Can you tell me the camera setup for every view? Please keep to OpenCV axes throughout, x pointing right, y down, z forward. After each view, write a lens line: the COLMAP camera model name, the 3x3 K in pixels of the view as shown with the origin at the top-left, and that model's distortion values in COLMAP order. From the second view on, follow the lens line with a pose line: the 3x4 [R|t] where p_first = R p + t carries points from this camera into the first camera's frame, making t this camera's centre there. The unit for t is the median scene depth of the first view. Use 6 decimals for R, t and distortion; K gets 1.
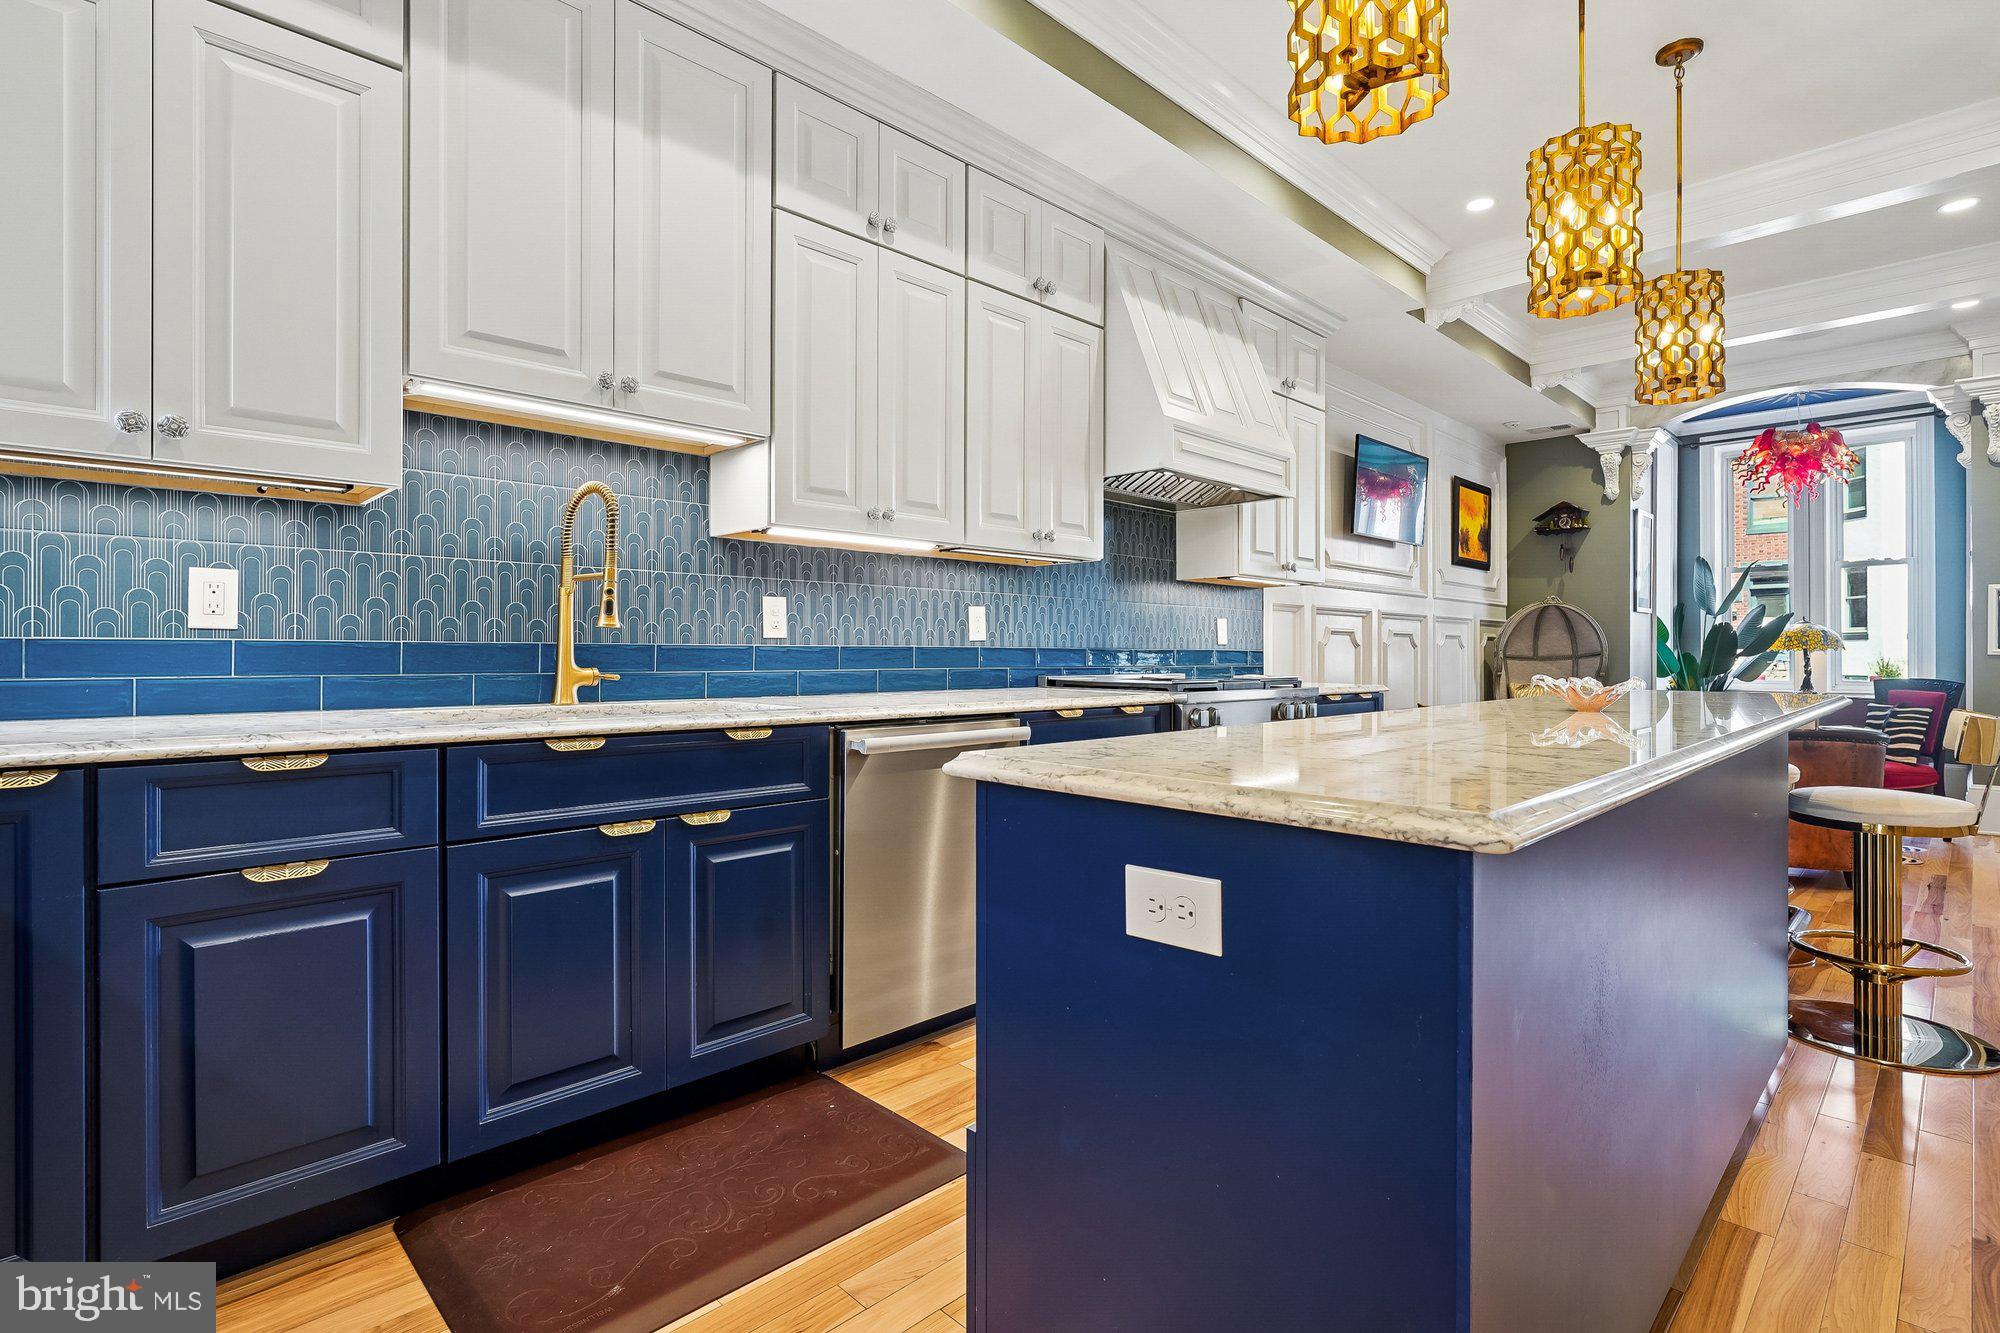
lens RADIAL K [[964.5, 0, 1047.9], [0, 964.5, 647.1], [0, 0, 1]] dist [-0.002070, -0.000863]
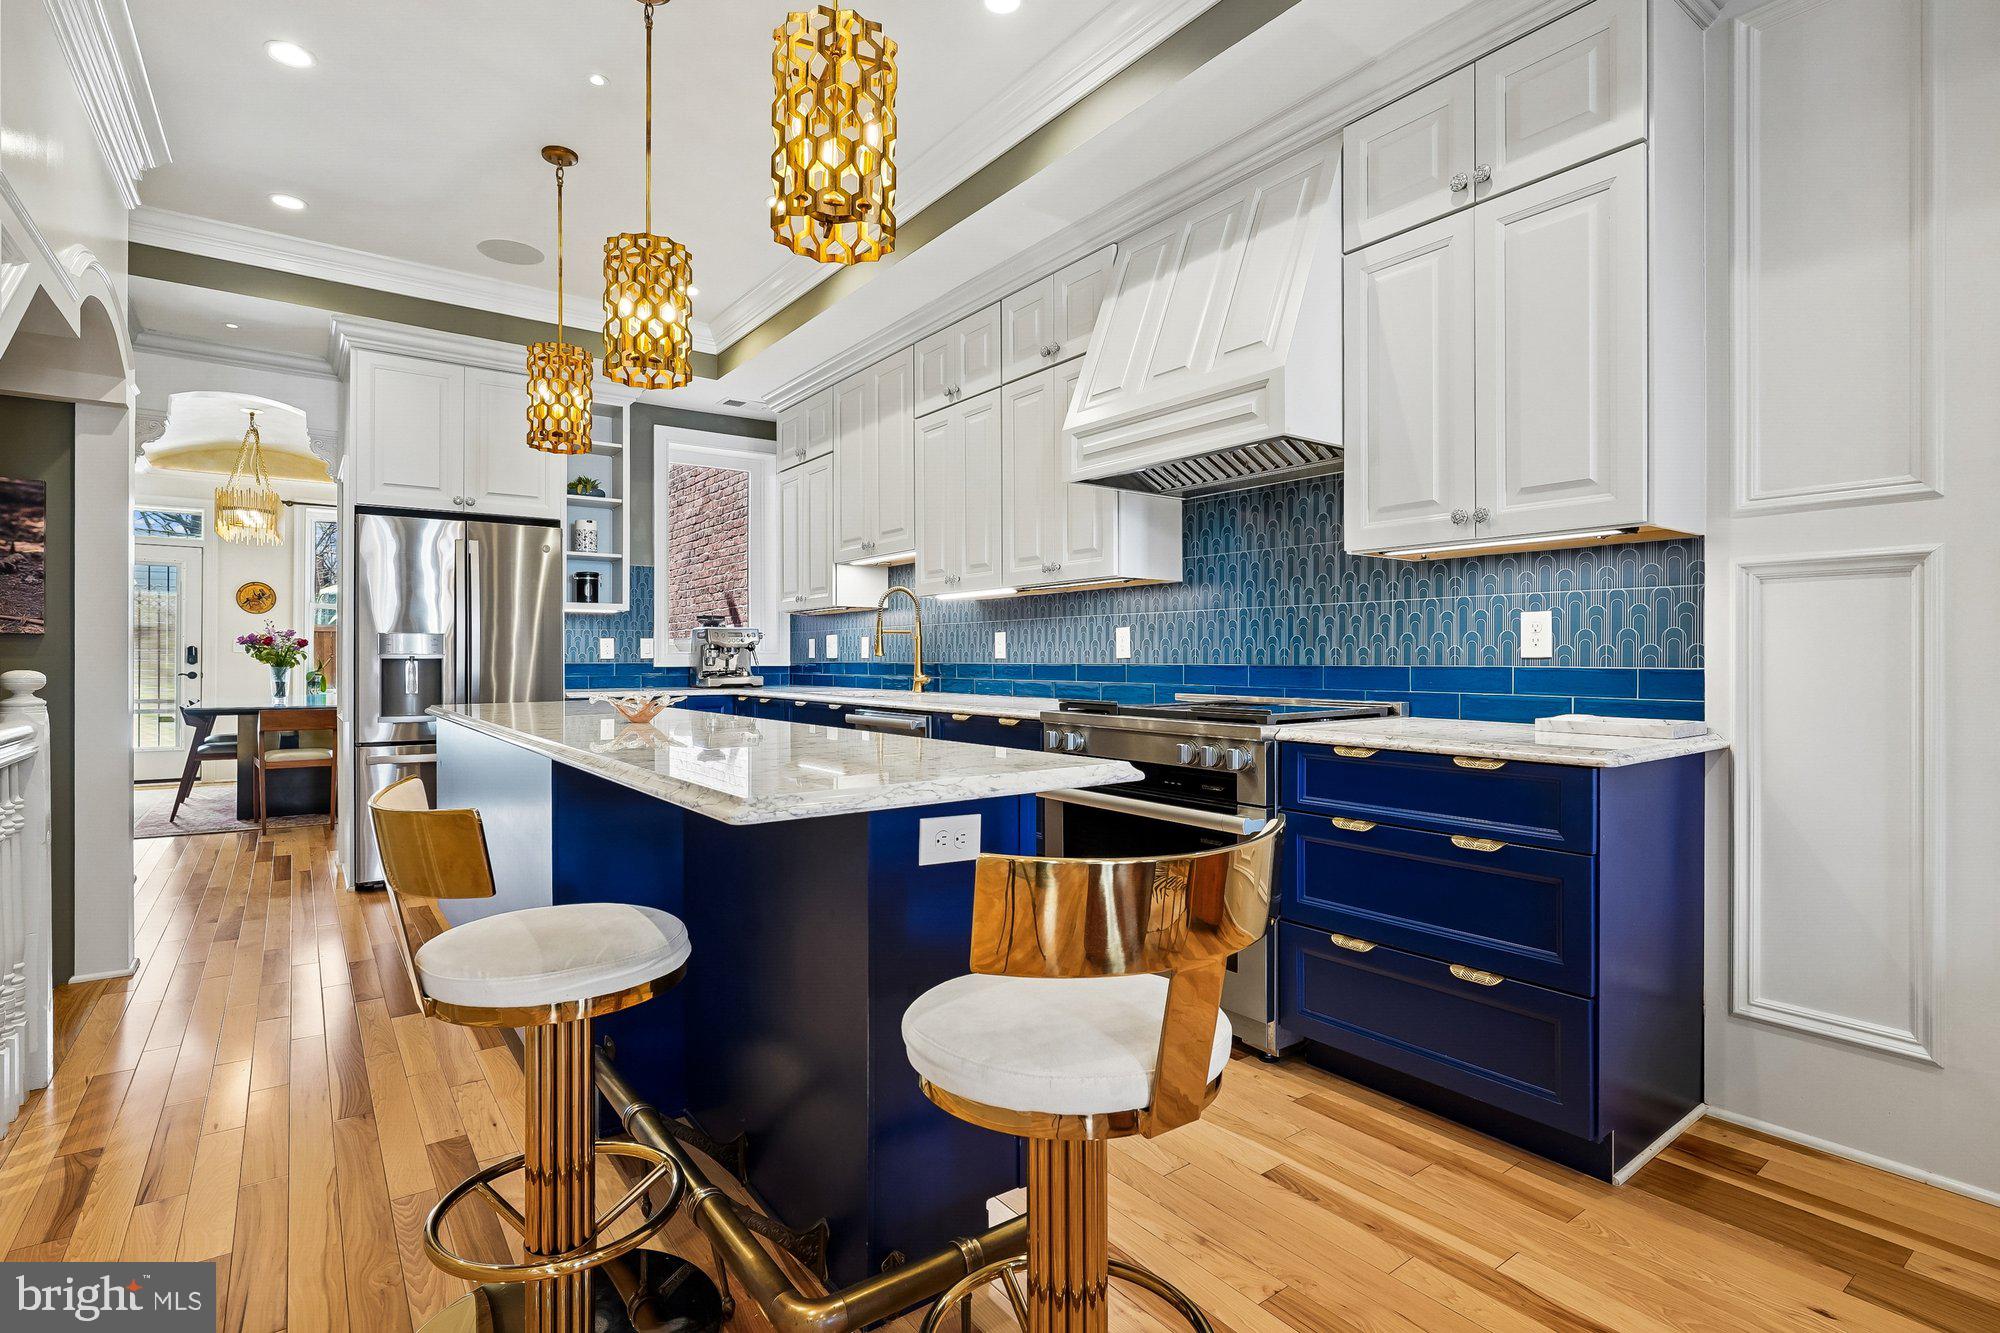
lens RADIAL K [[964.5, 0, 1047.9], [0, 964.5, 647.1], [0, 0, 1]] dist [-0.002070, -0.000863]
pose [[-0.140486, -0.027631, -0.989697, 0.925008], [-0.008366, 0.999608, -0.026720, 0.009568], [0.990047, 0.004526, -0.140662, 0.953518]]
